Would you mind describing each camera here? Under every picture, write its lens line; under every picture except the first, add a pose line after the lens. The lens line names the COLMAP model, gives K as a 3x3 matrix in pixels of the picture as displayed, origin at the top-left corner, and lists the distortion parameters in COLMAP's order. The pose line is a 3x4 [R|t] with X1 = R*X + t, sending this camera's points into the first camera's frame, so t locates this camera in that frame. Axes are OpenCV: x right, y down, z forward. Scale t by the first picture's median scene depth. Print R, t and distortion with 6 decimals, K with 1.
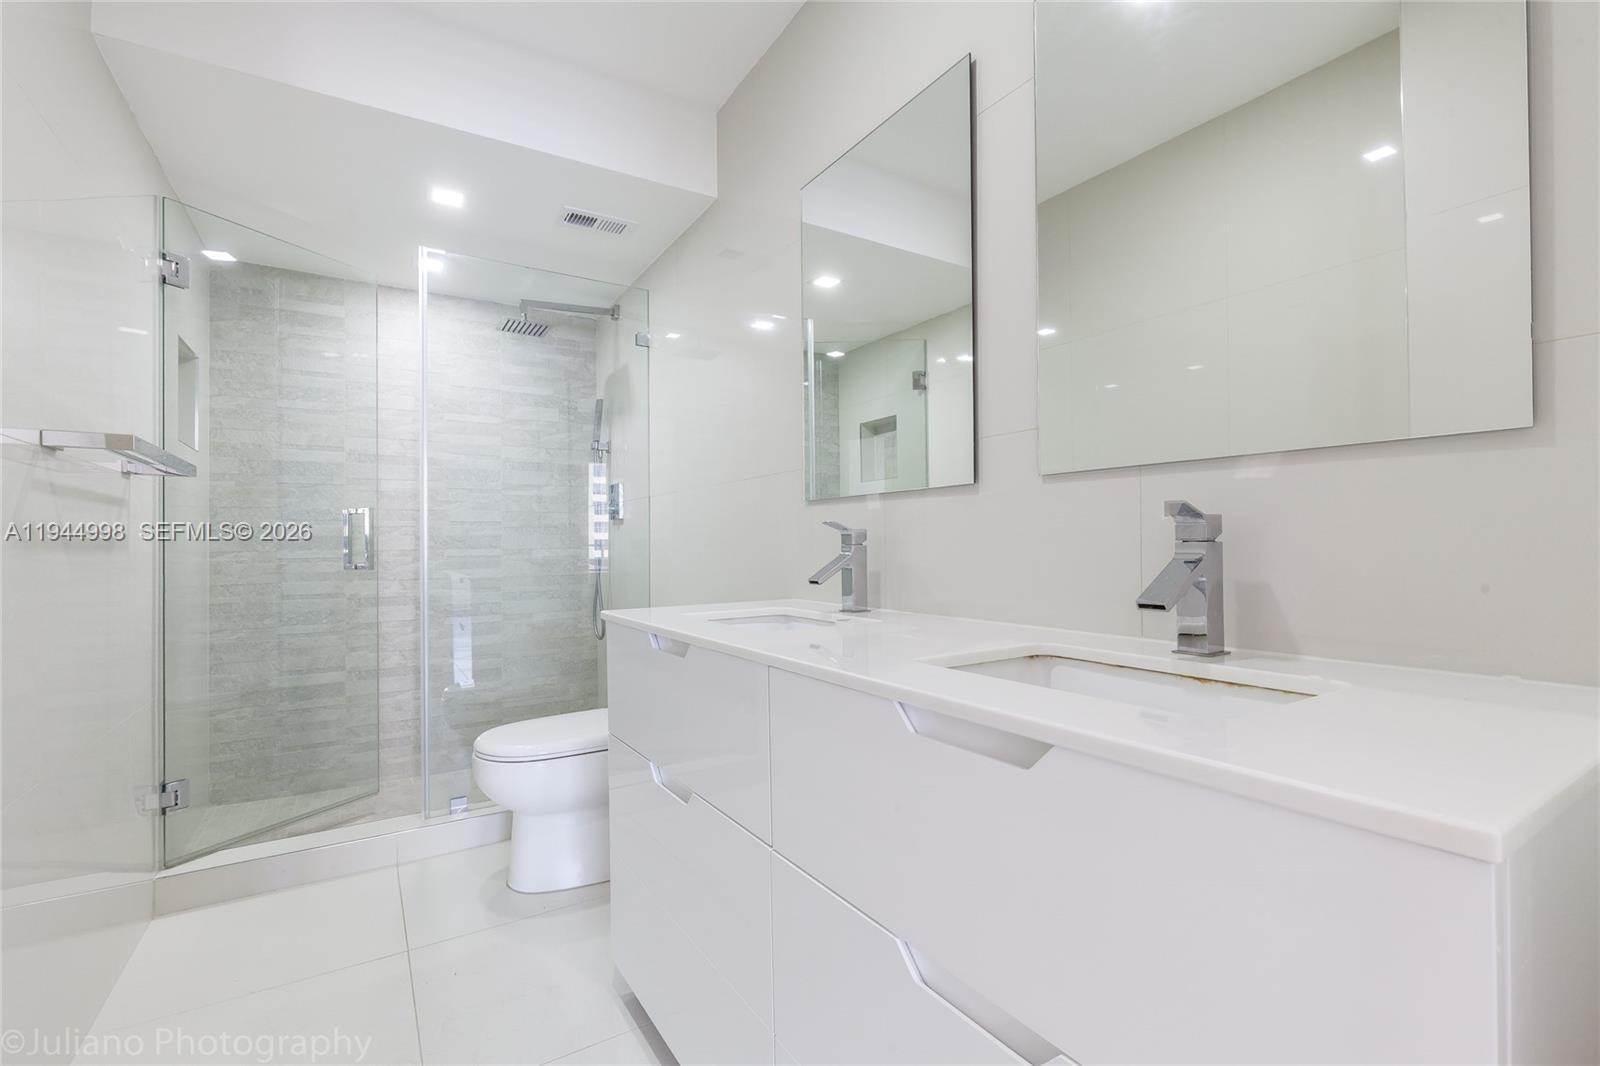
lens RADIAL K [[718.5, 0, 805.8], [0, 718.5, 538.4], [0, 0, 1]] dist [0.004159, -0.000056]
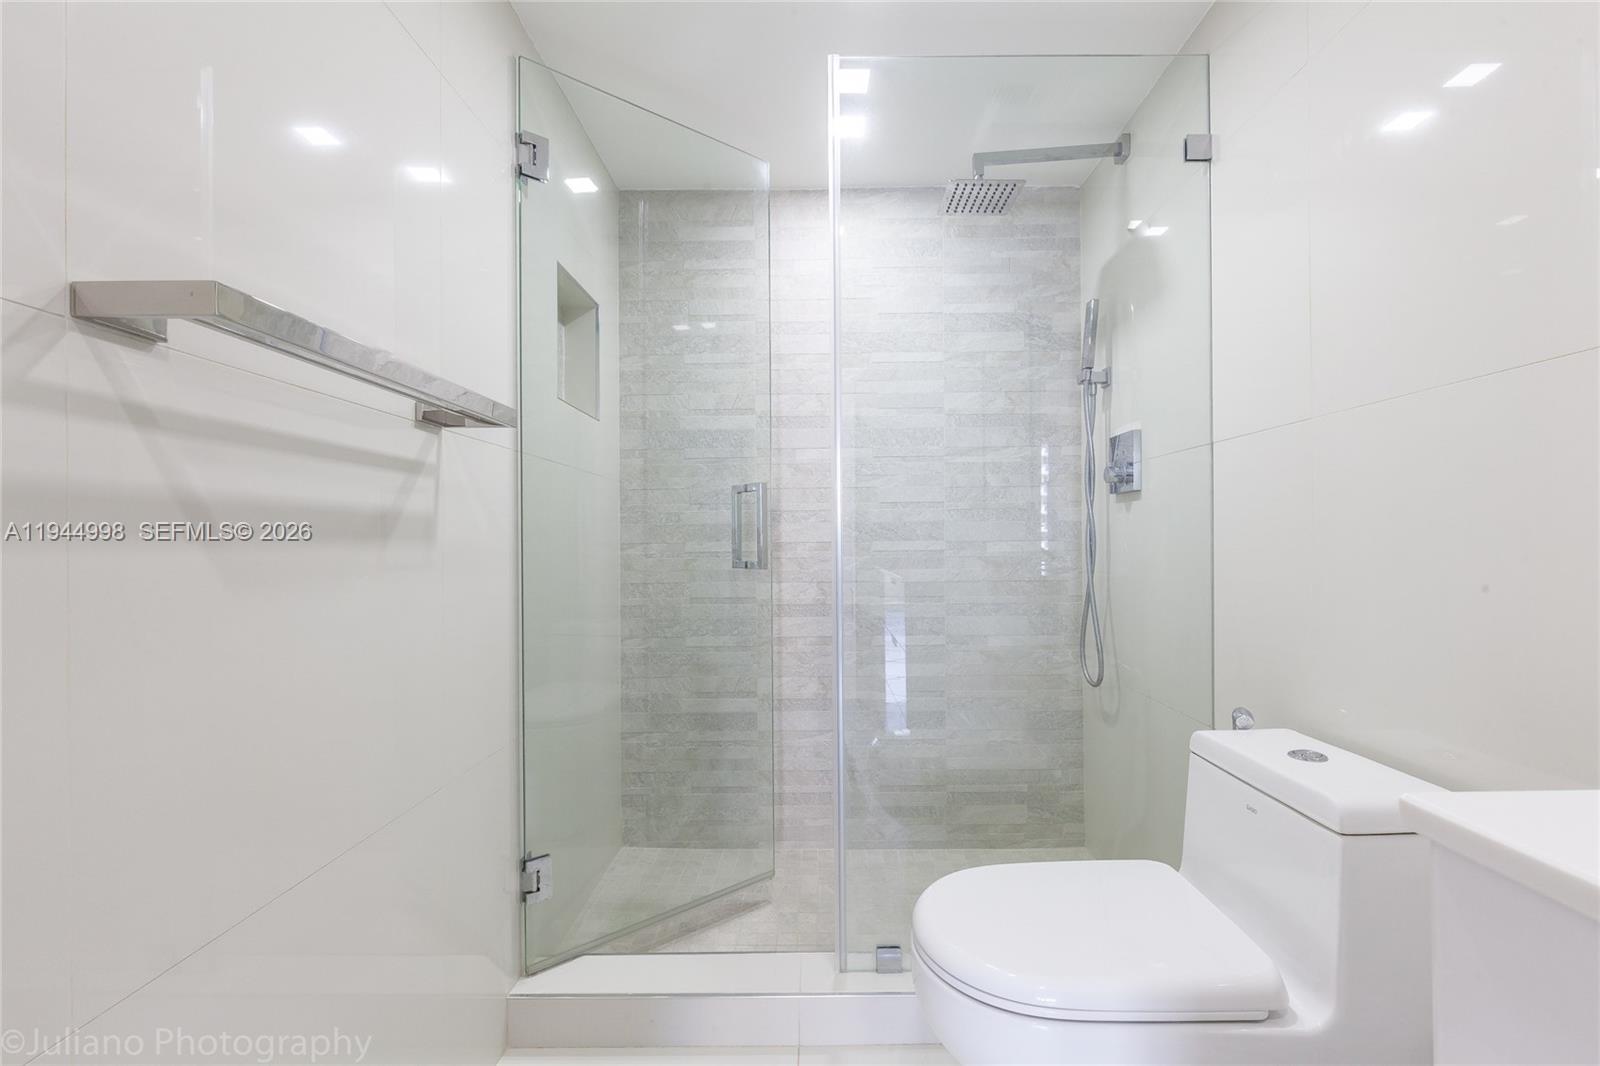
lens RADIAL K [[718.5, 0, 810.9], [0, 718.5, 537.1], [0, 0, 1]] dist [0.004159, -0.000056]
pose [[0.845037, 0.000124, -0.534708, -0.179120], [0.004510, 0.999963, 0.007360, 0.005821], [0.534689, -0.008631, 0.845005, 0.382363]]
